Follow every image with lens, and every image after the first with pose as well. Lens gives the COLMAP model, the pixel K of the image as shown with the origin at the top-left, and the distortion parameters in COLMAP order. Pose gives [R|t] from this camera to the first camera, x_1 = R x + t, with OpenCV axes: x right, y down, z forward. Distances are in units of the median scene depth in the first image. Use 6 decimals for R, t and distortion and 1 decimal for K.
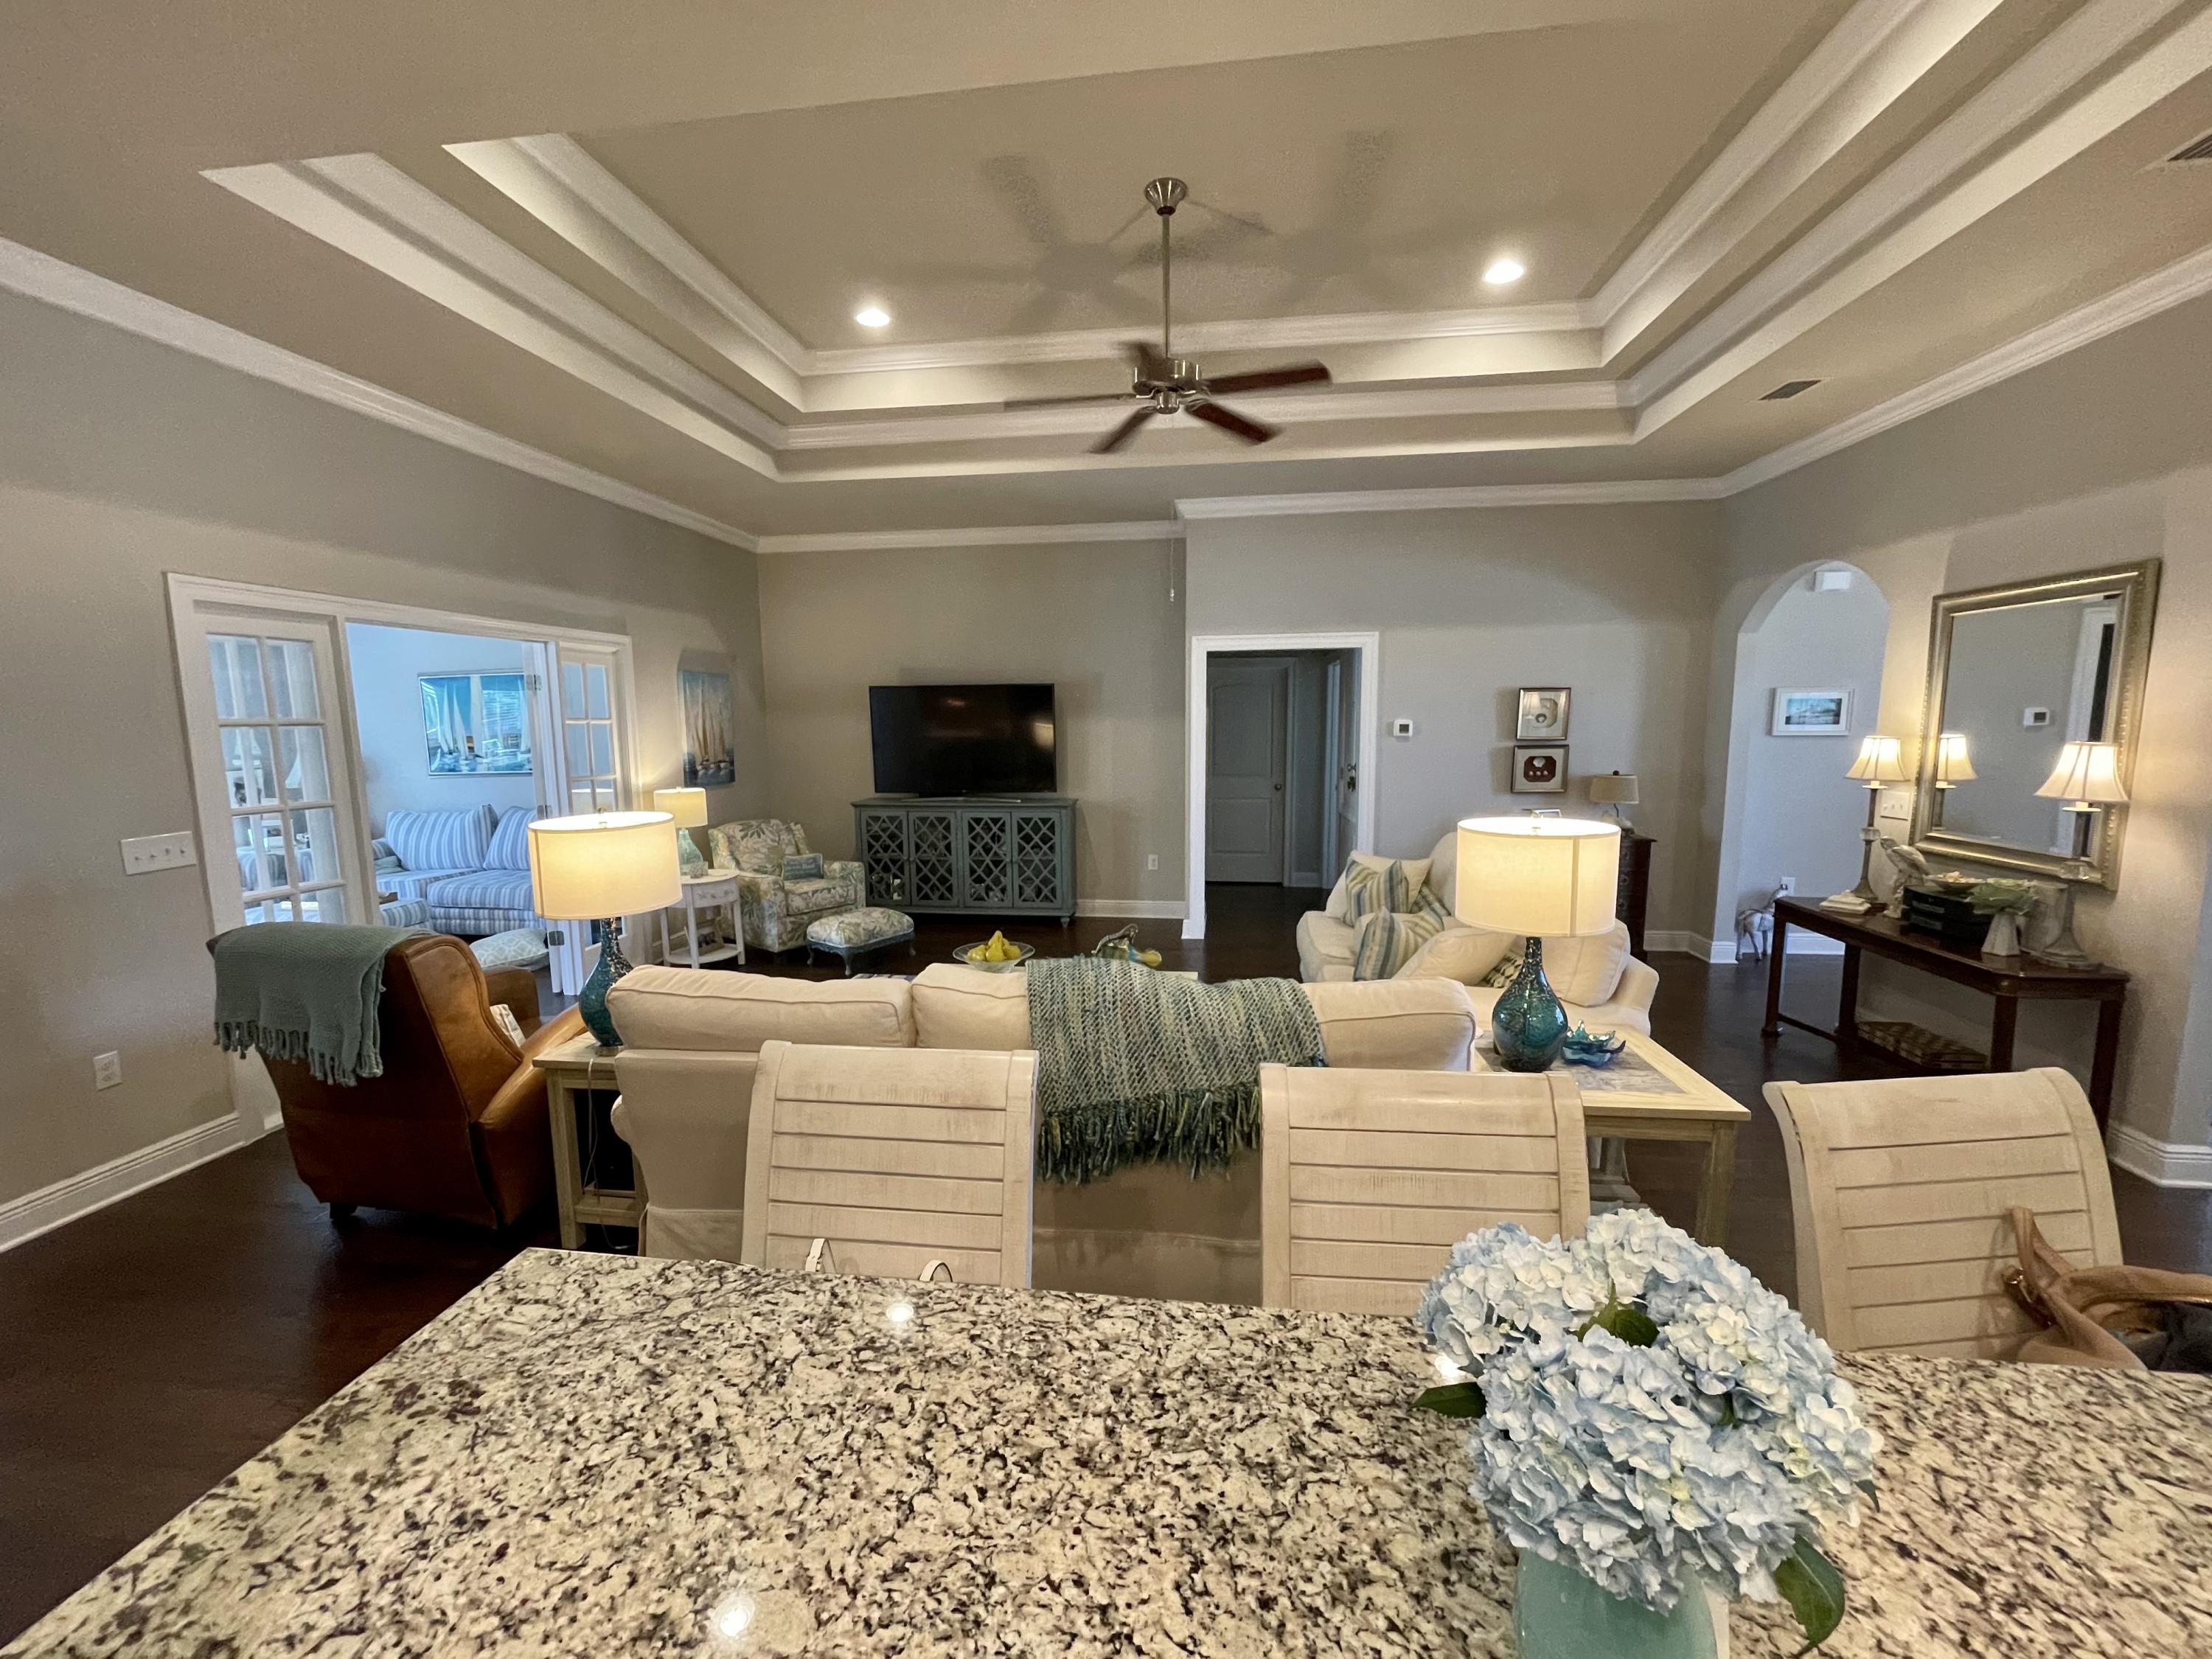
lens RADIAL K [[892.2, 0, 1090.3], [0, 892.2, 833.6], [0, 0, 1]] dist [0.000388, -0.000214]
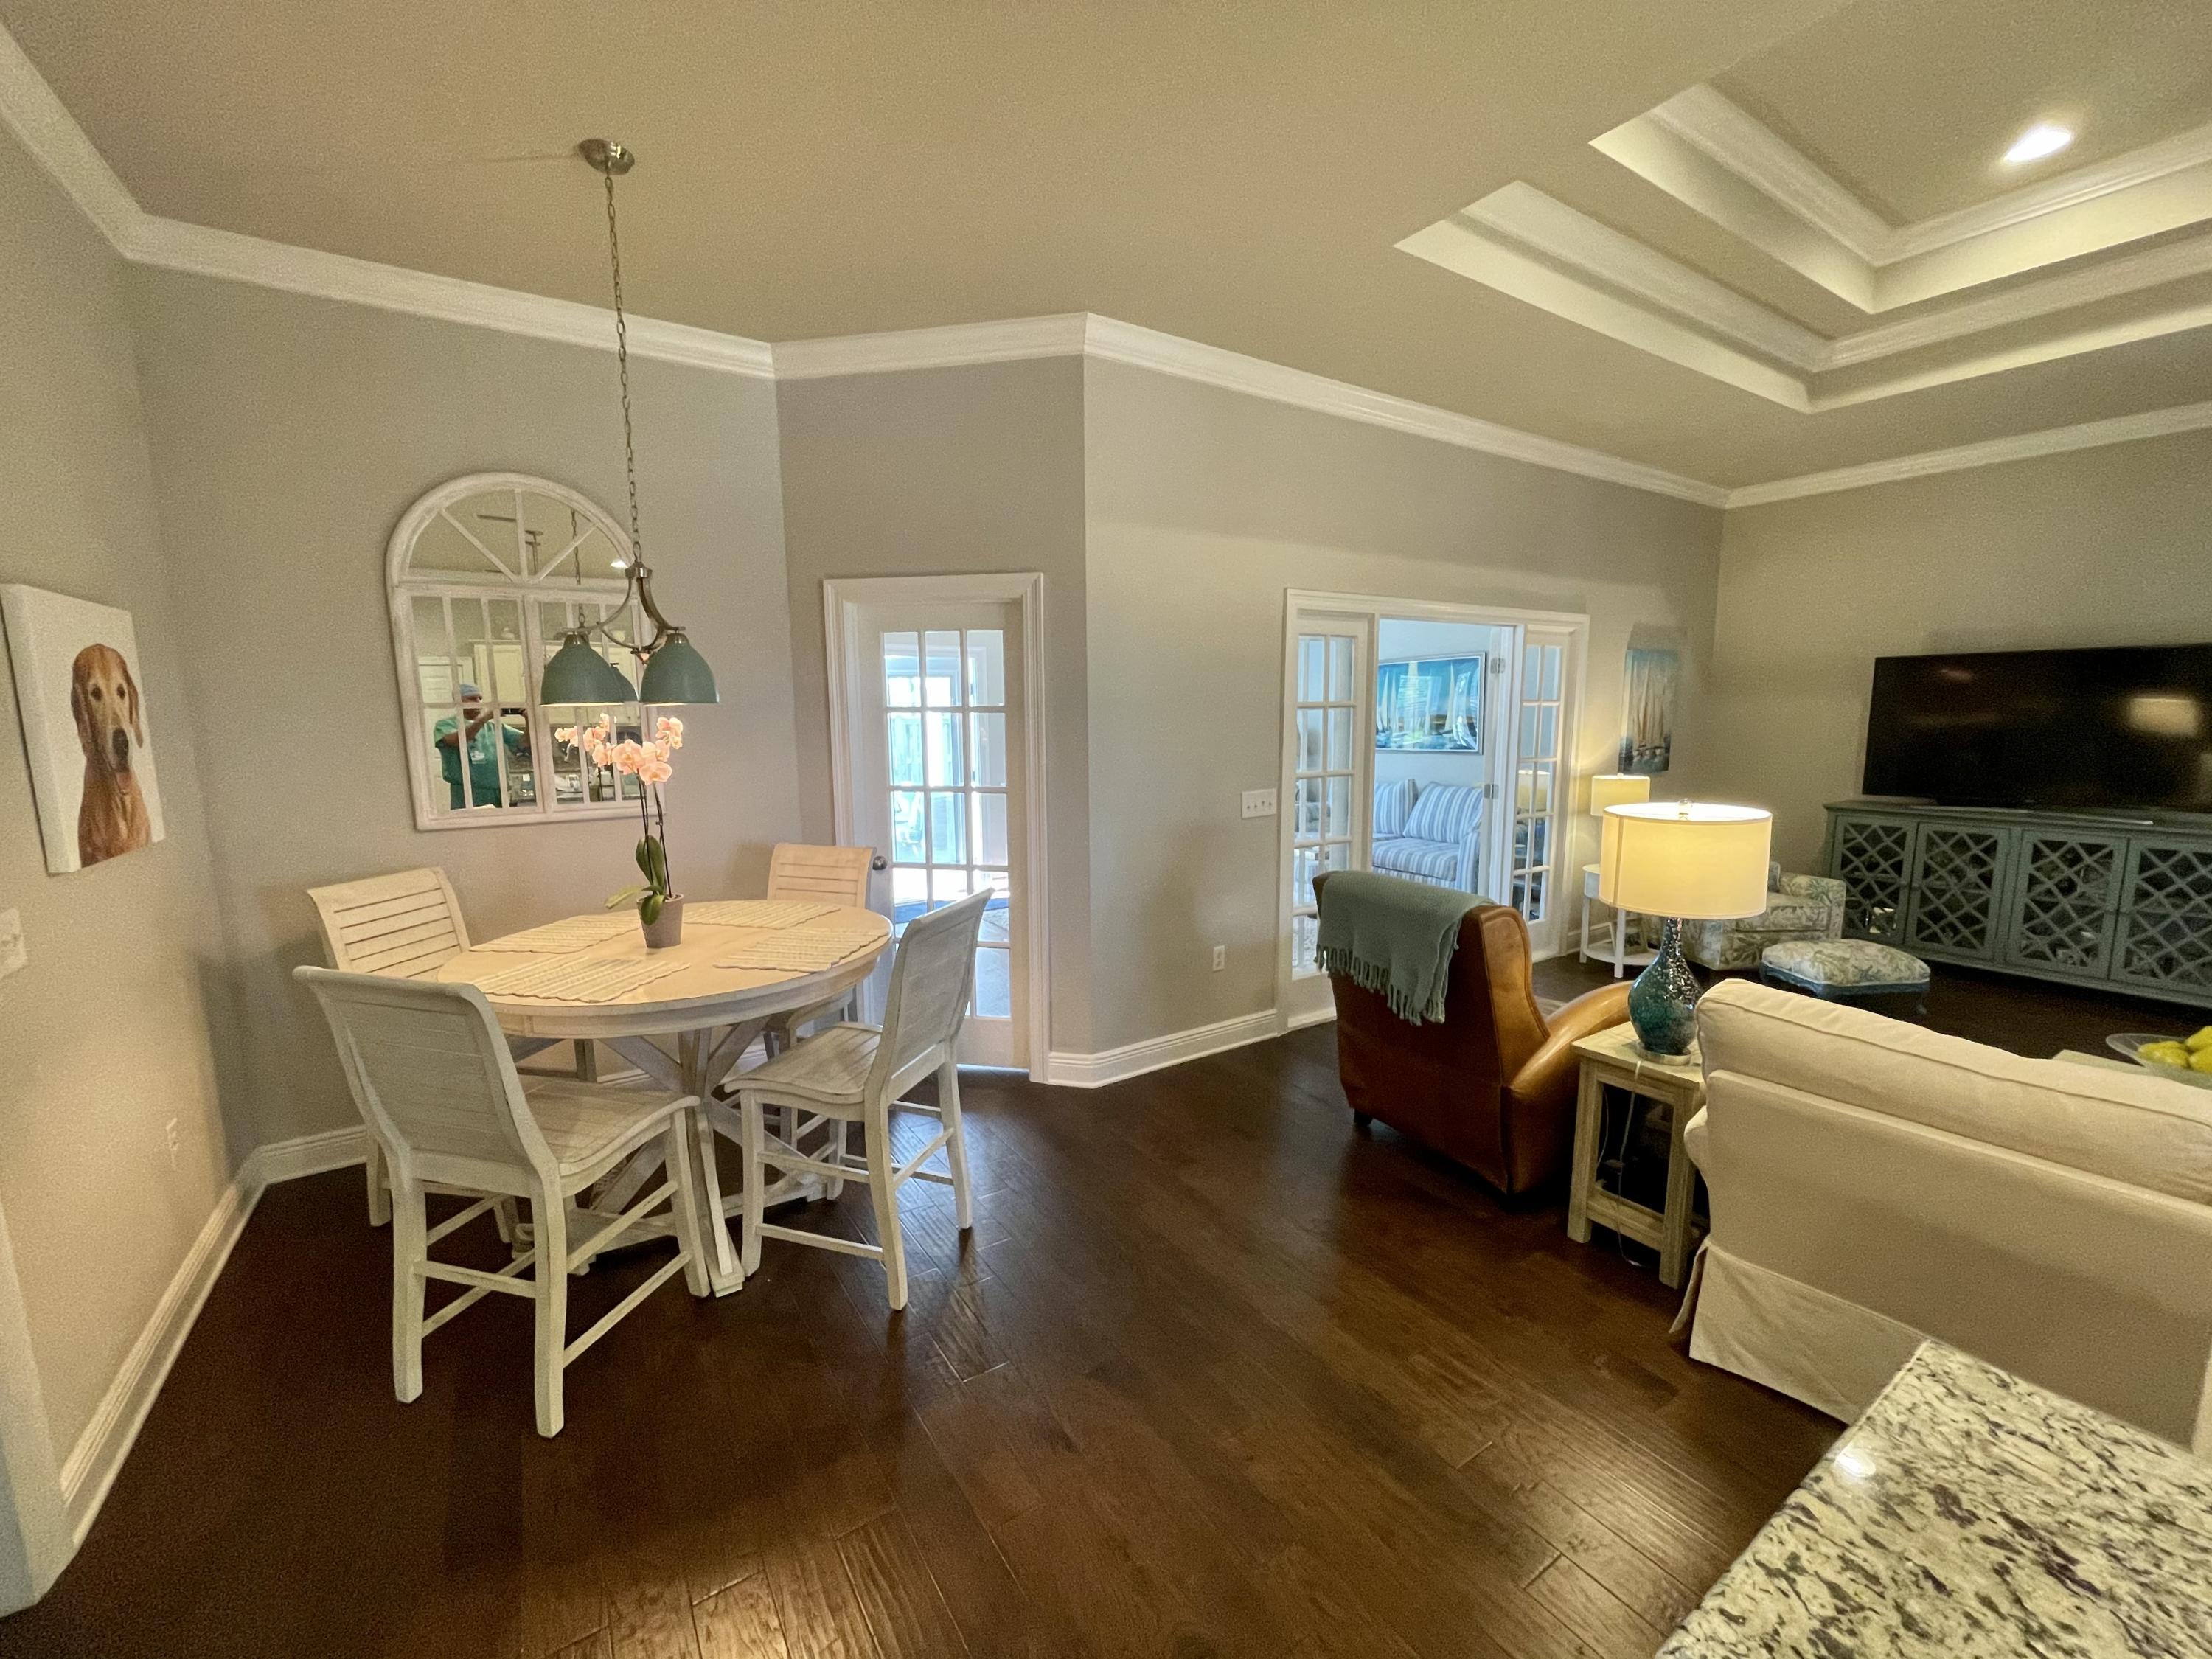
lens RADIAL K [[892.2, 0, 1093.2], [0, 892.2, 829.9], [0, 0, 1]] dist [0.000388, -0.000214]
pose [[0.651513, 0.104993, -0.751337, -0.166969], [-0.092969, 0.993962, 0.058280, 0.004959], [0.752919, 0.031881, 0.657340, -0.043494]]
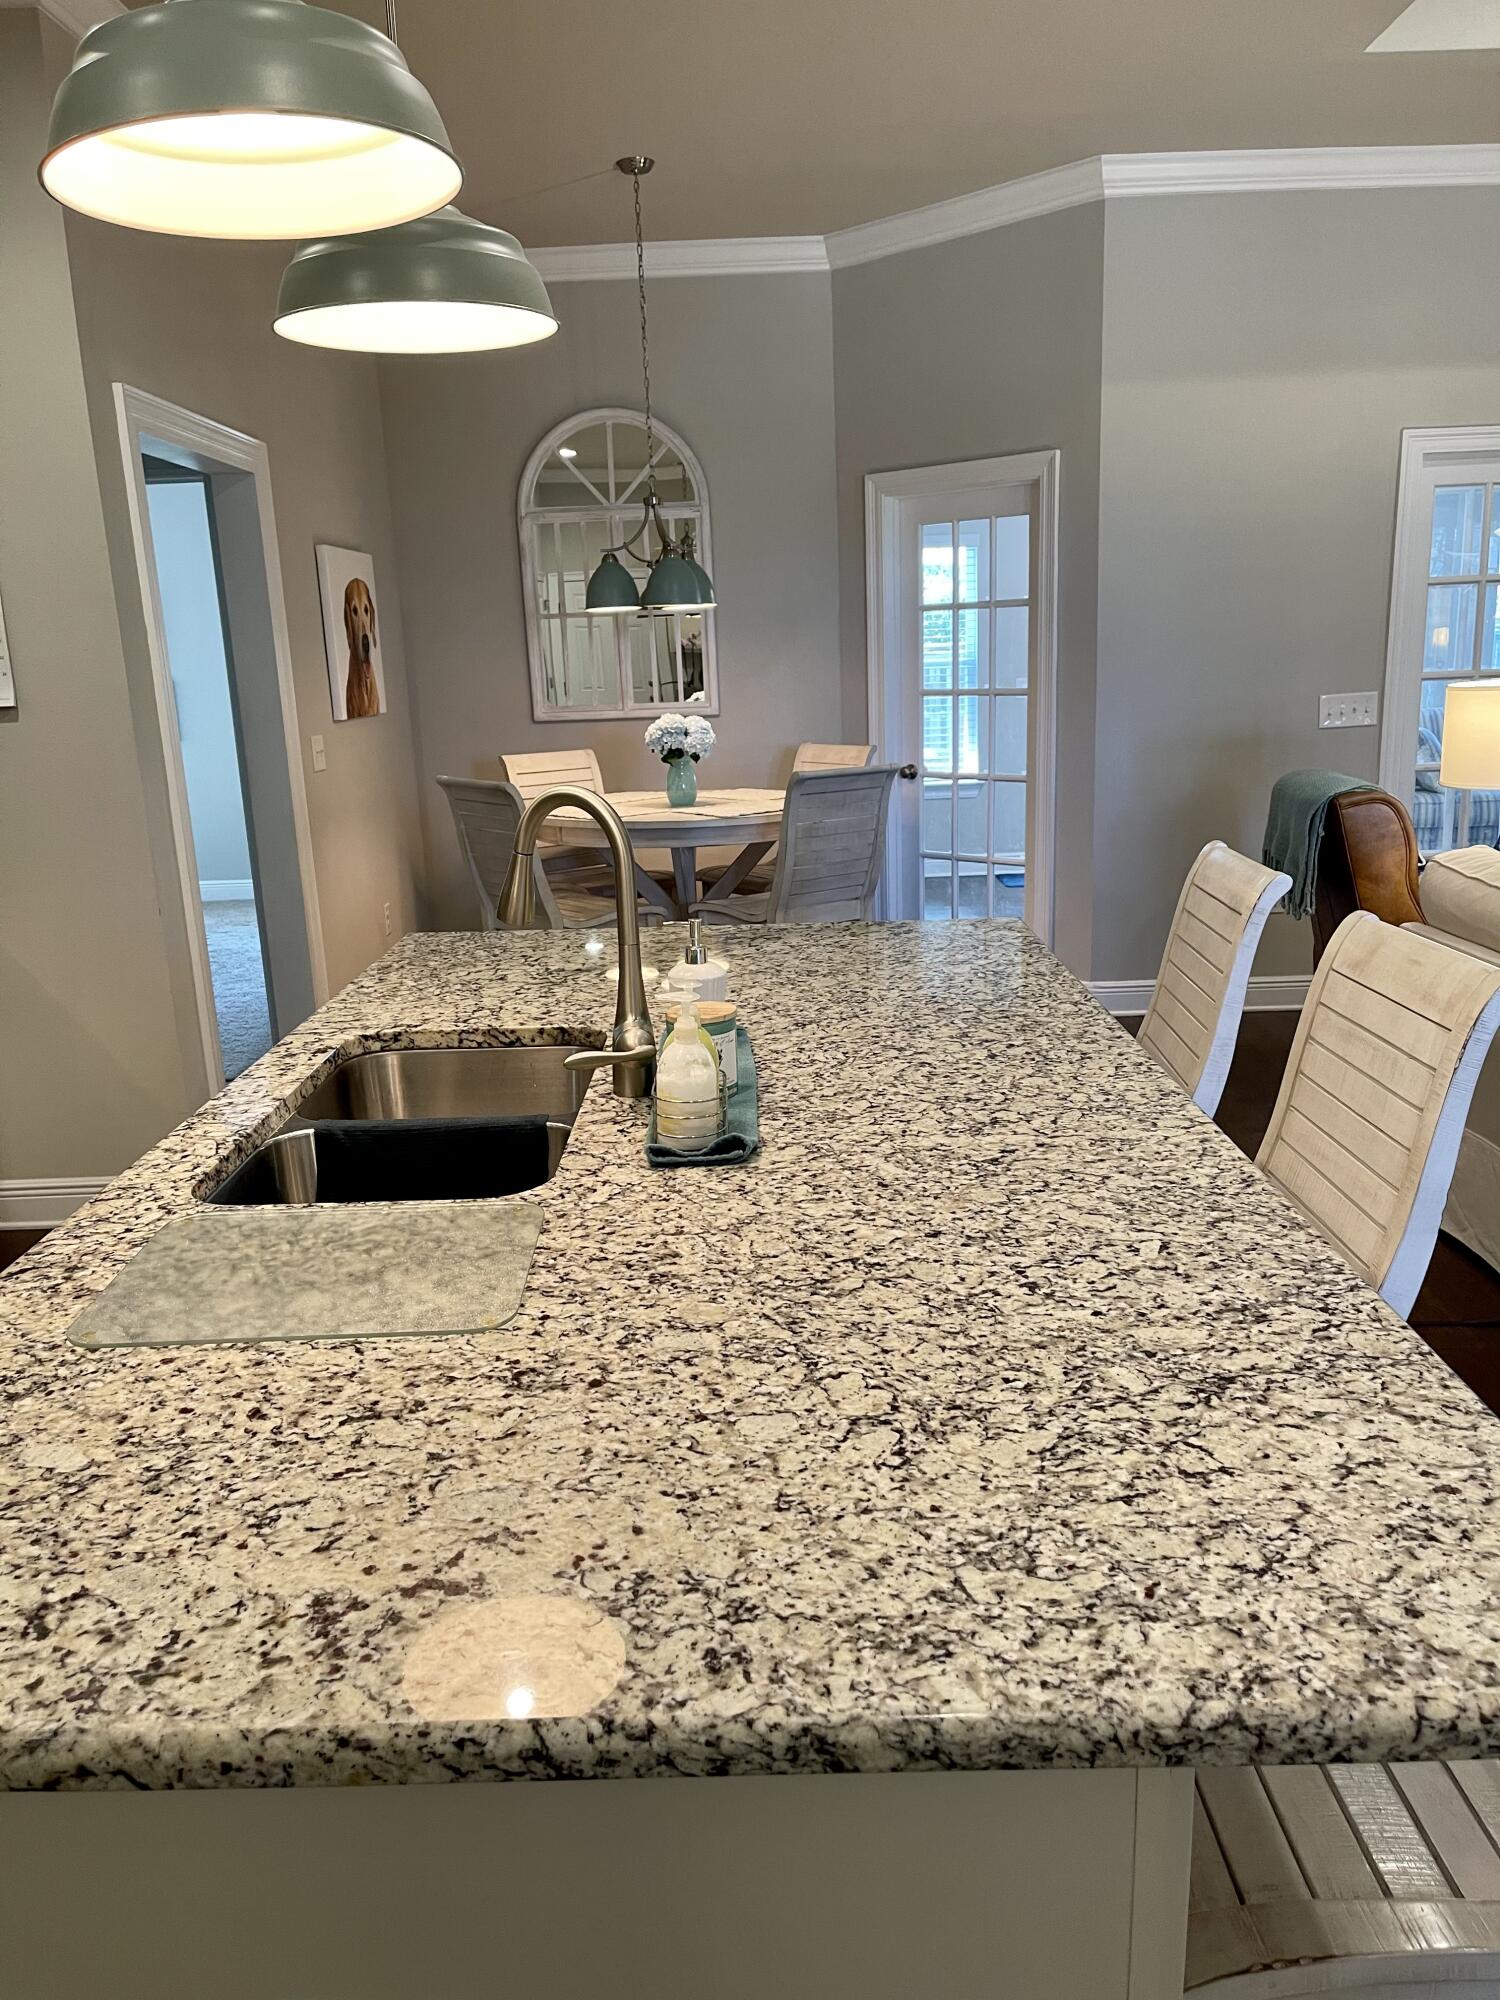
lens RADIAL K [[1518.6, 0, 747.4], [0, 1518.6, 1006.5], [0, 0, 1]] dist [0.044710, -0.026027]
pose [[0.117318, 0.230953, -0.965866, 0.577430], [-0.091035, 0.970988, 0.221120, 0.021157], [0.988913, 0.061986, 0.134939, 0.053404]]
